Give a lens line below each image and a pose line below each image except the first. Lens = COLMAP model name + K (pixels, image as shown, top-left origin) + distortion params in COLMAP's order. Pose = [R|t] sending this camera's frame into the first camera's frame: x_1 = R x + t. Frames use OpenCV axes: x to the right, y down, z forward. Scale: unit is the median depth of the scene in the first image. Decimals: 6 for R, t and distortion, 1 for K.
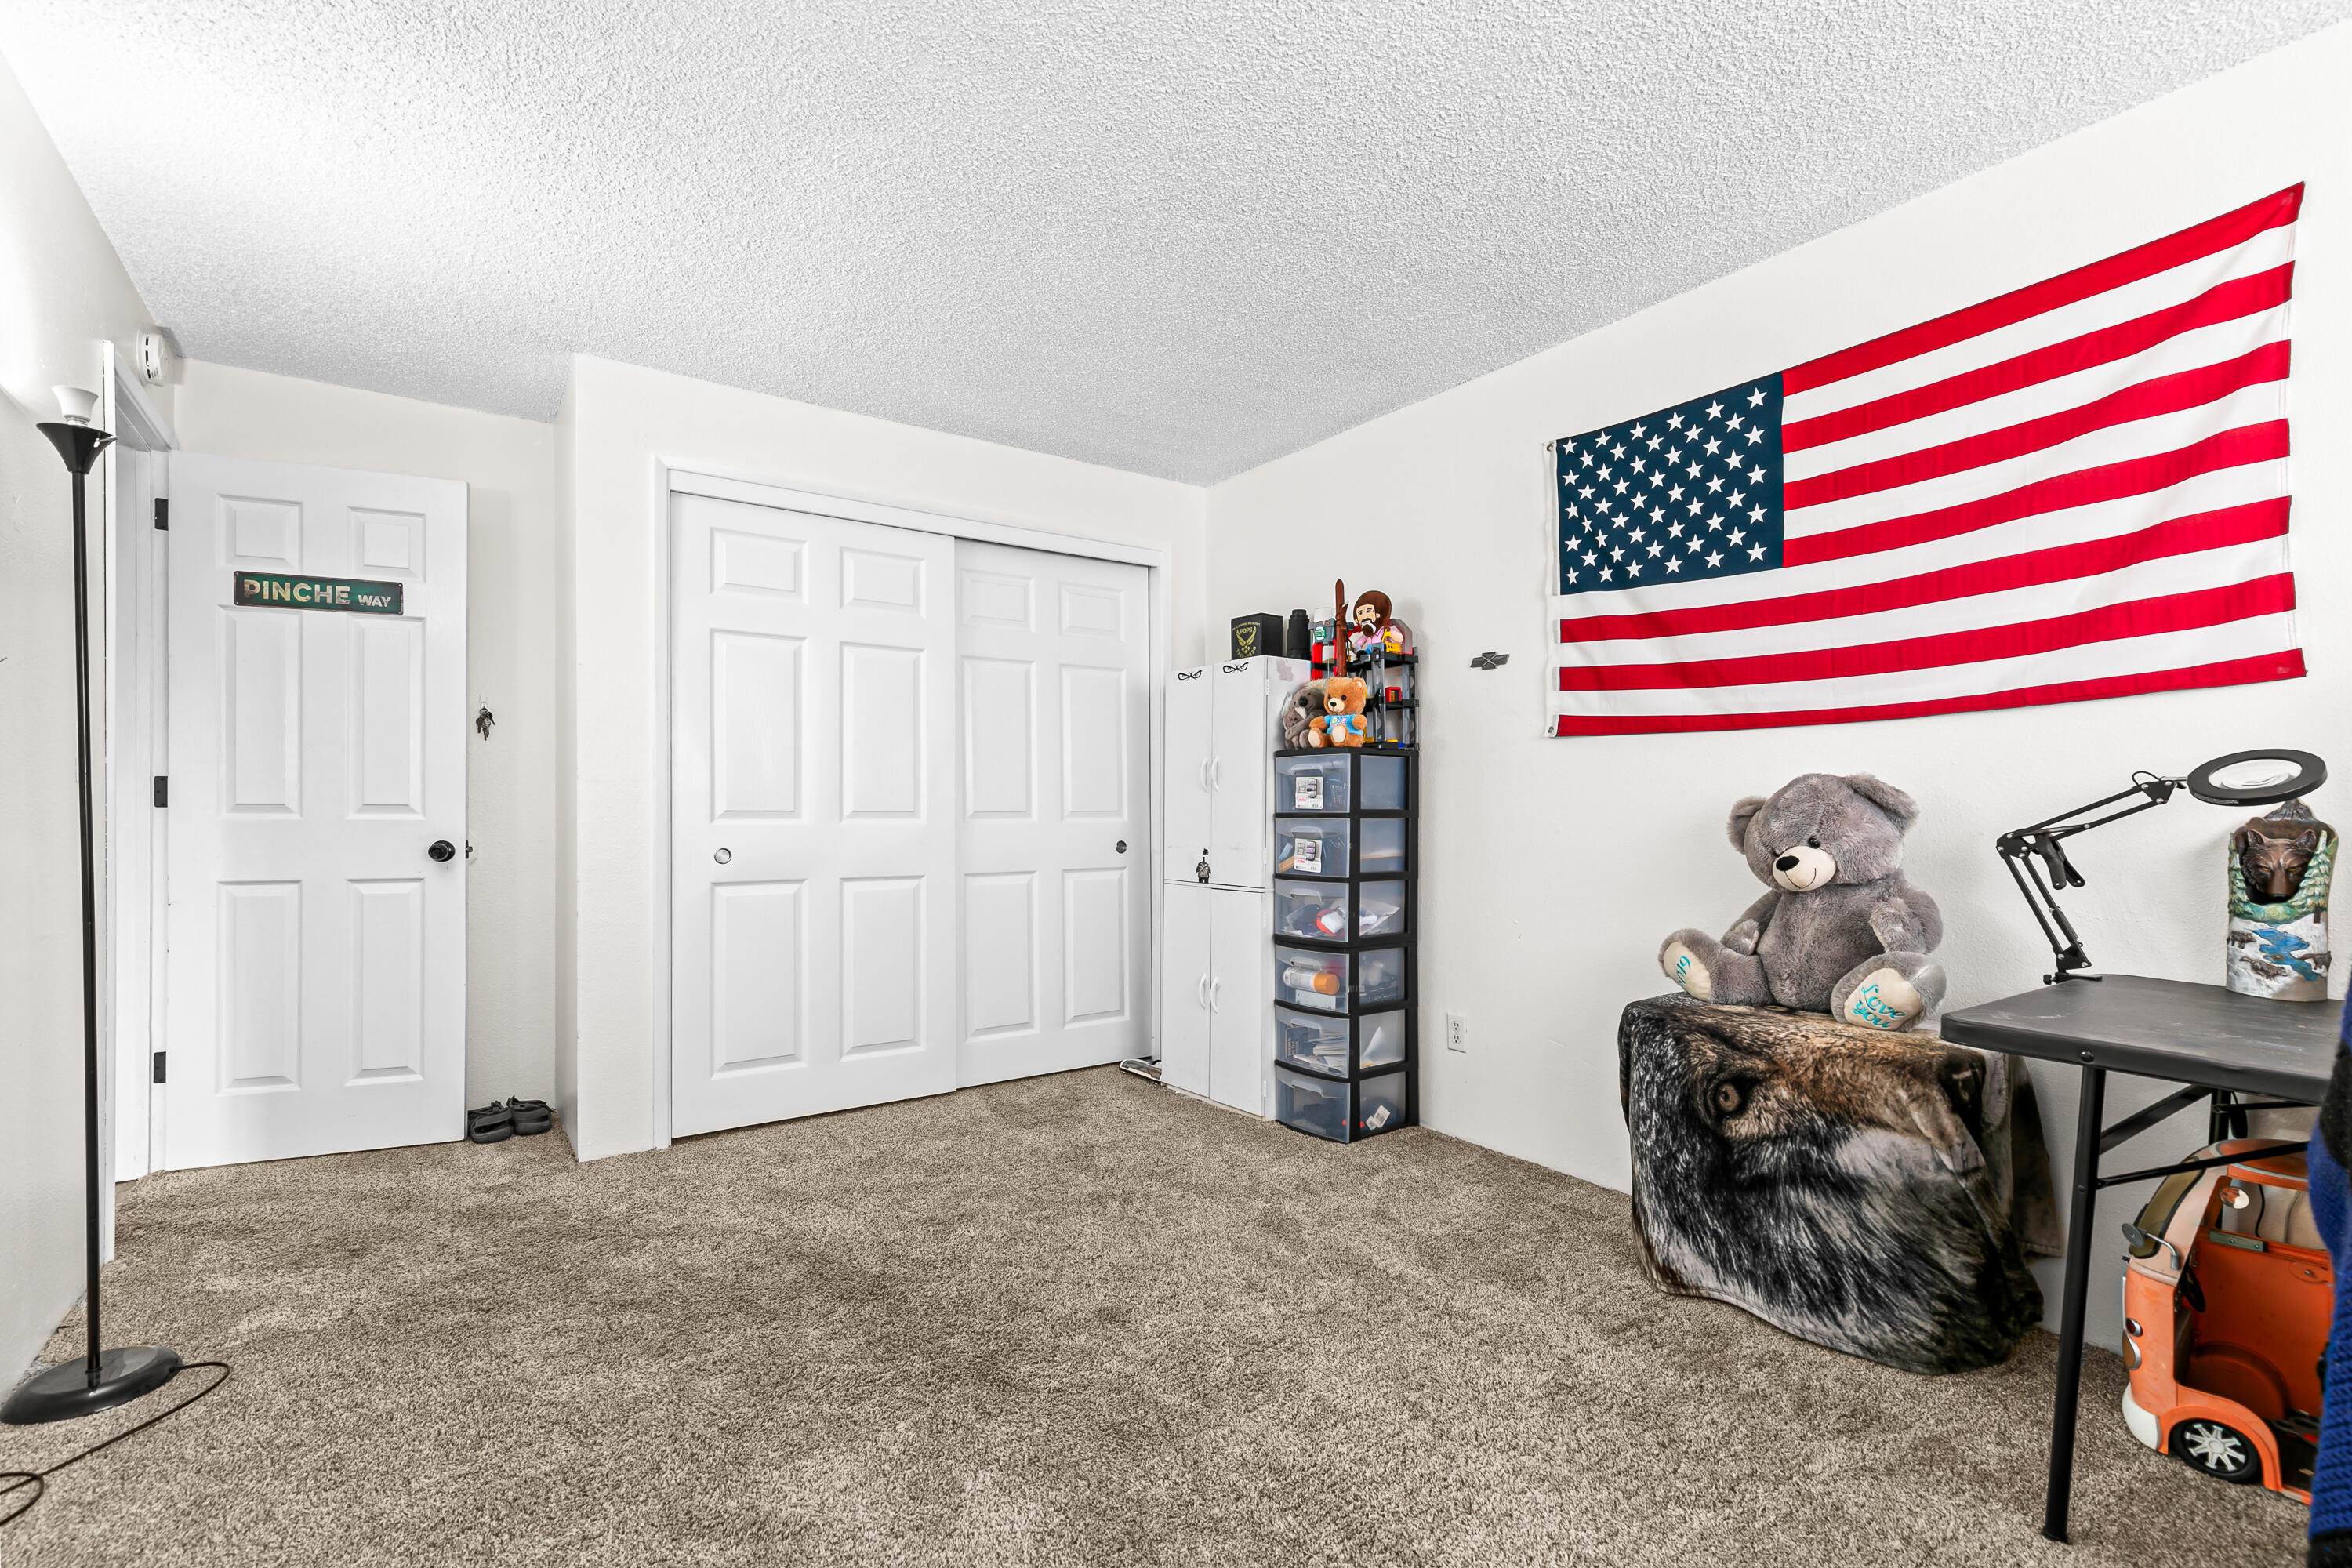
lens RADIAL K [[1076.1, 0, 1176.8], [0, 1076.1, 811.7], [0, 0, 1]] dist [0.003327, 0.000358]
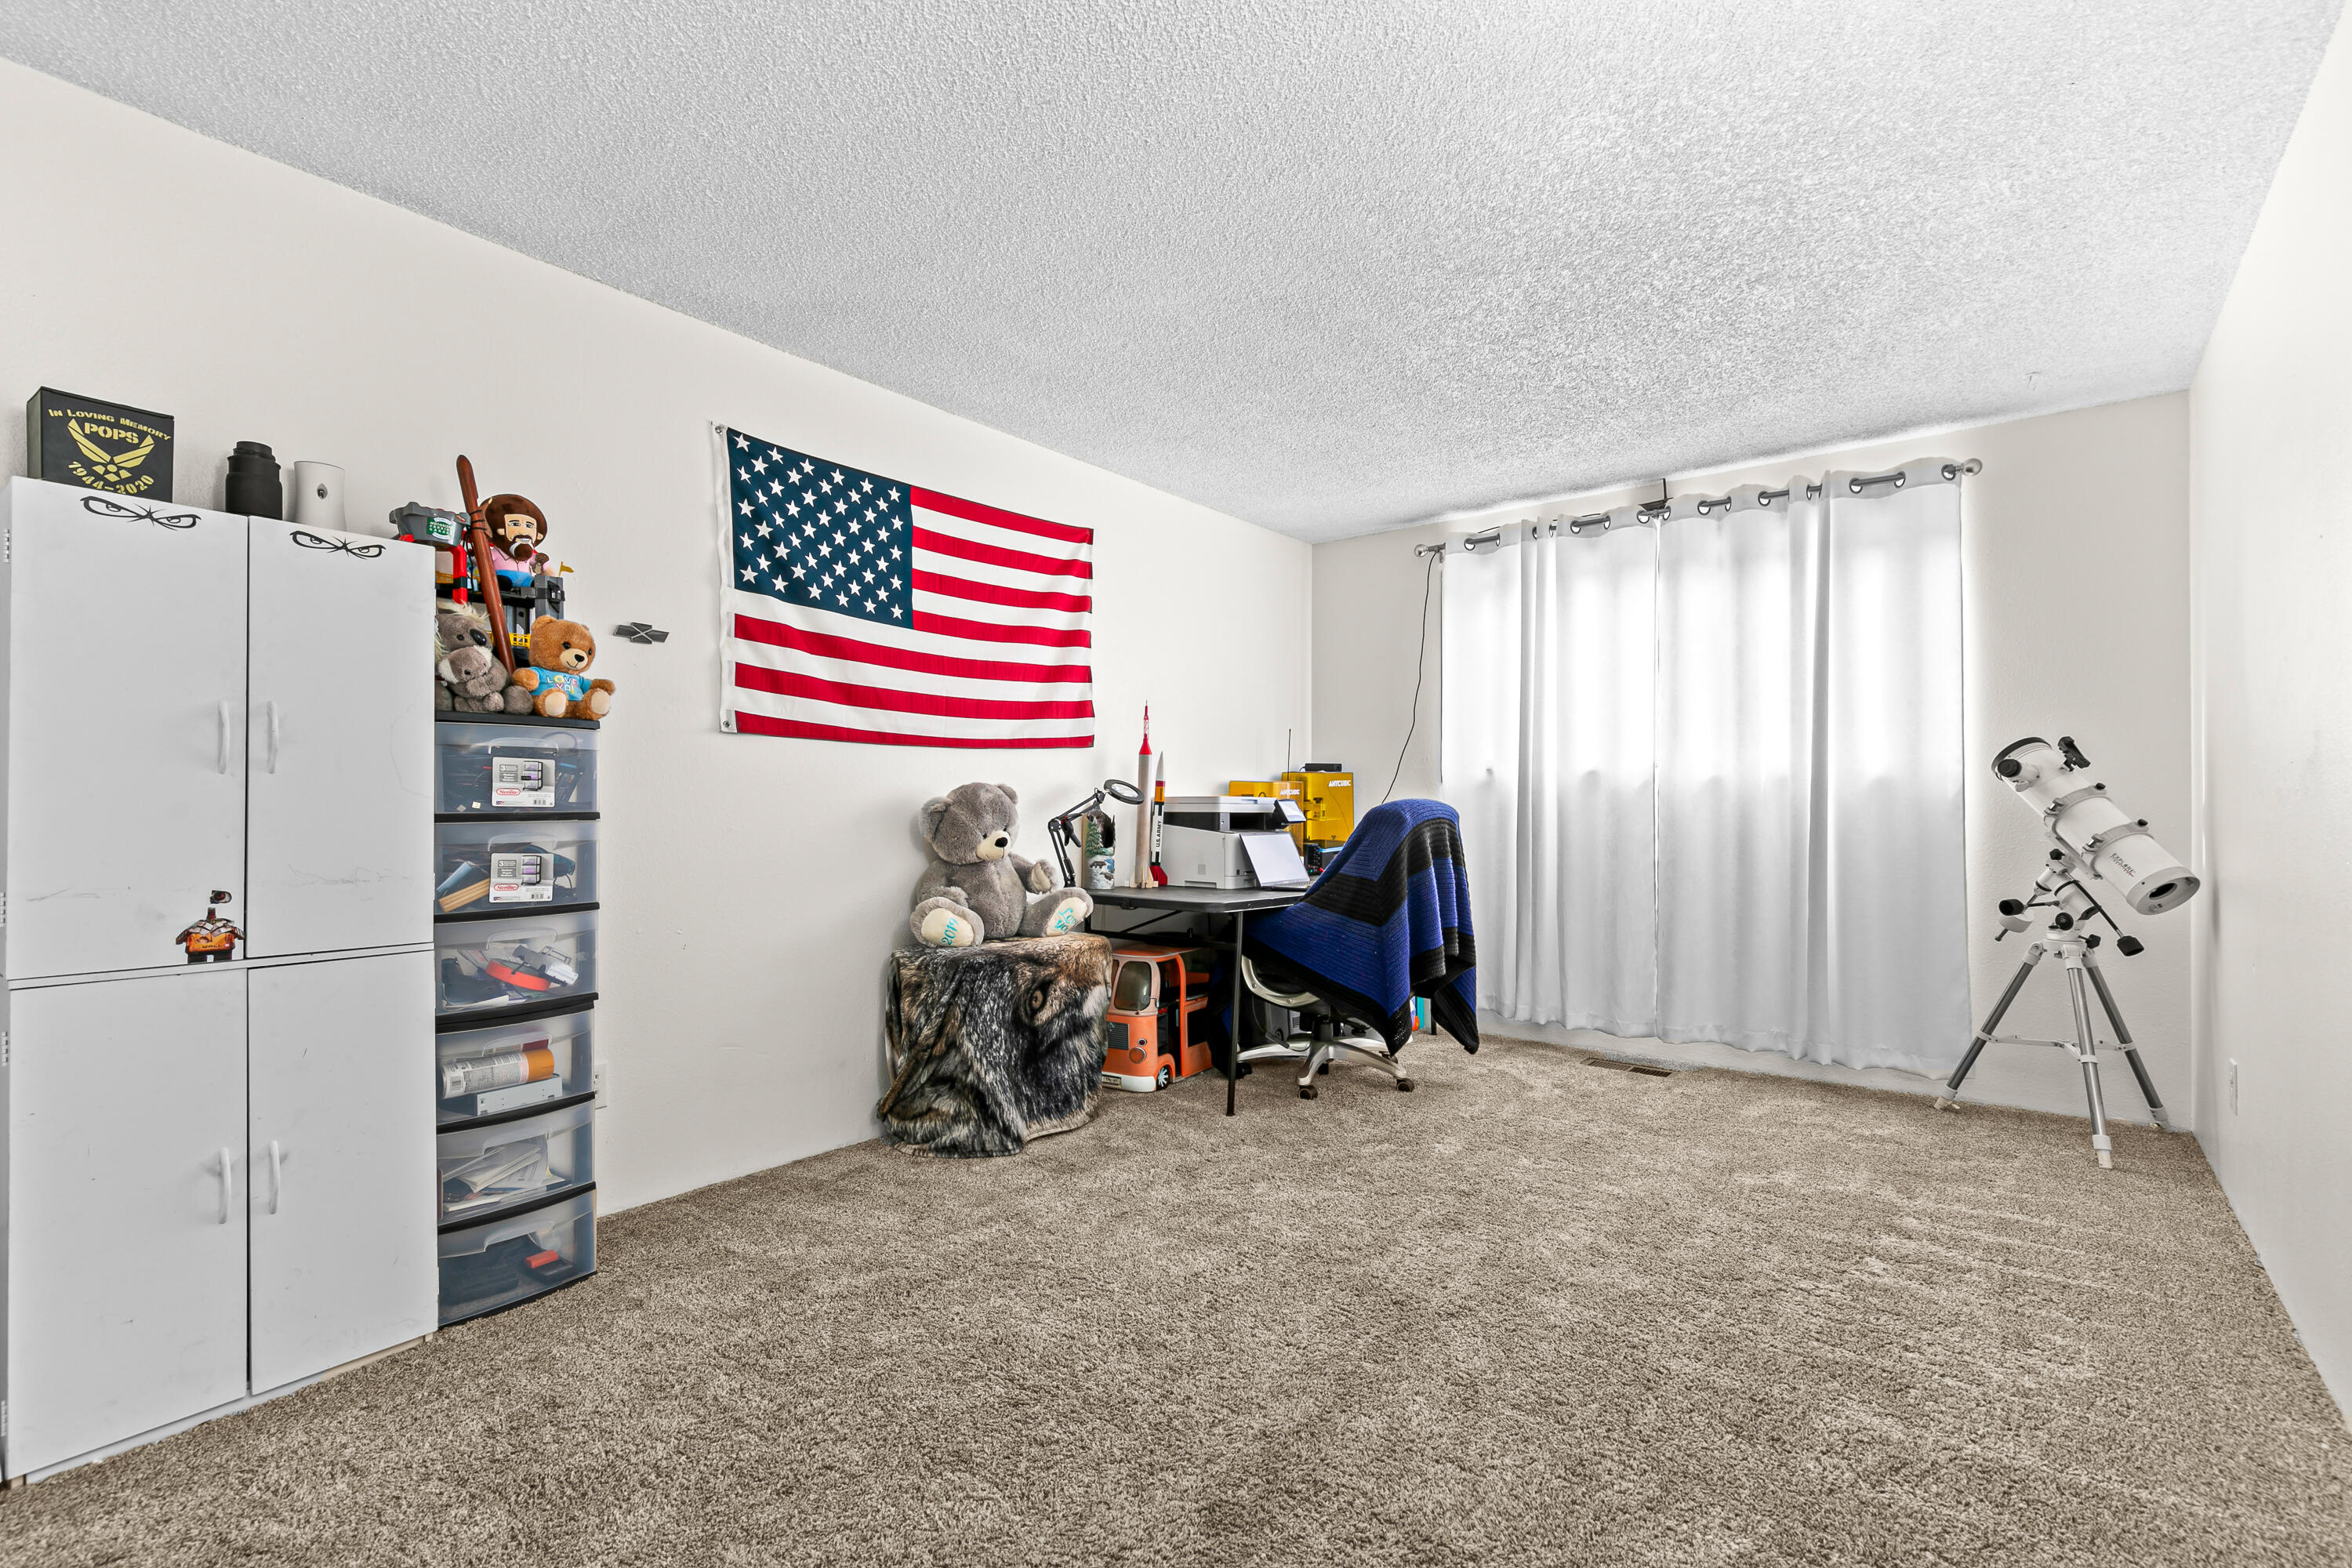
lens RADIAL K [[1076.1, 0, 1176.8], [0, 1076.1, 811.7], [0, 0, 1]] dist [0.003327, 0.000358]
pose [[-0.302095, -0.000227, 0.953278, -0.793544], [0.009212, 0.999953, 0.003157, 0.002668], [-0.953233, 0.009735, -0.302078, 1.038591]]
